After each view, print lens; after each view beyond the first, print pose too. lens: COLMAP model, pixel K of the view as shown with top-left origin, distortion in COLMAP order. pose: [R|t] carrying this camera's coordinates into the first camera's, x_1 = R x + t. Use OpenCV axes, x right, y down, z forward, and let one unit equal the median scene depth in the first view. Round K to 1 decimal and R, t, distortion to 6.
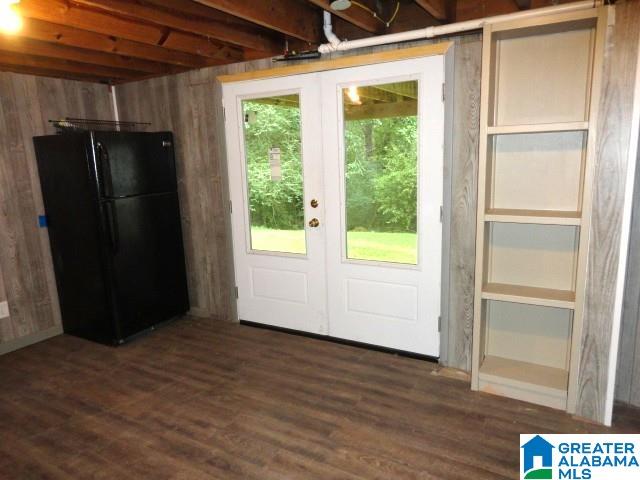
lens RADIAL K [[441.7, 0, 320.0], [0, 441.7, 240.0], [0, 0, 1]] dist [-0.001788, 0.000316]
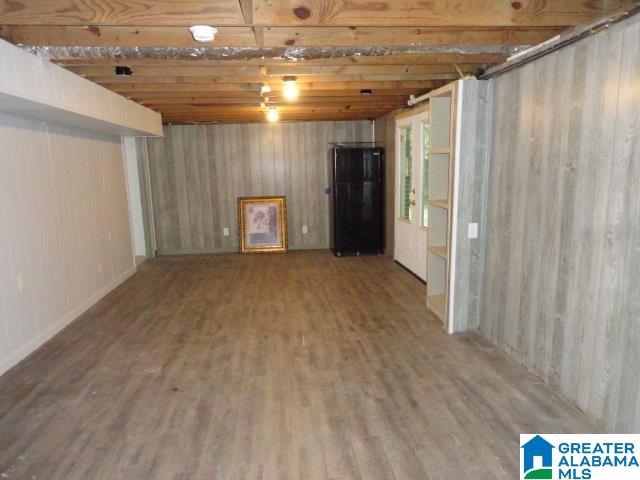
lens RADIAL K [[441.7, 0, 320.0], [0, 441.7, 240.0], [0, 0, 1]] dist [-0.001788, 0.000316]
pose [[0.585051, 0.160516, -0.794953, 1.369328], [-0.153850, 0.984385, 0.085539, 0.012618], [0.796270, 0.072259, 0.600611, -0.329881]]
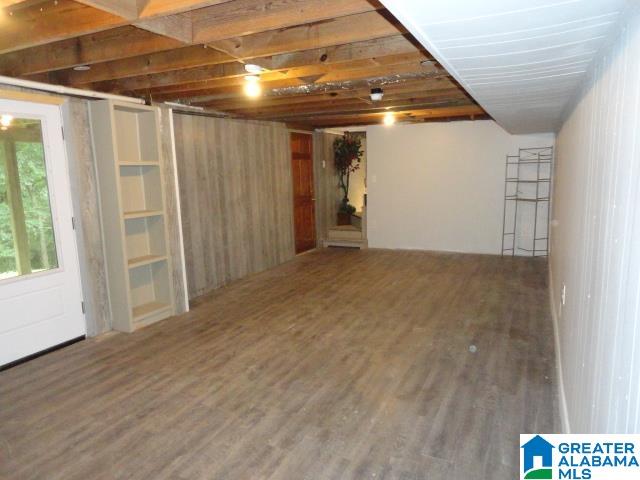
lens RADIAL K [[441.7, 0, 320.0], [0, 441.7, 240.0], [0, 0, 1]] dist [-0.001788, 0.000316]
pose [[-0.066126, -0.119976, 0.990572, -1.140066], [0.216968, 0.967263, 0.131636, -0.024762], [-0.973937, 0.223626, -0.037930, 0.352459]]
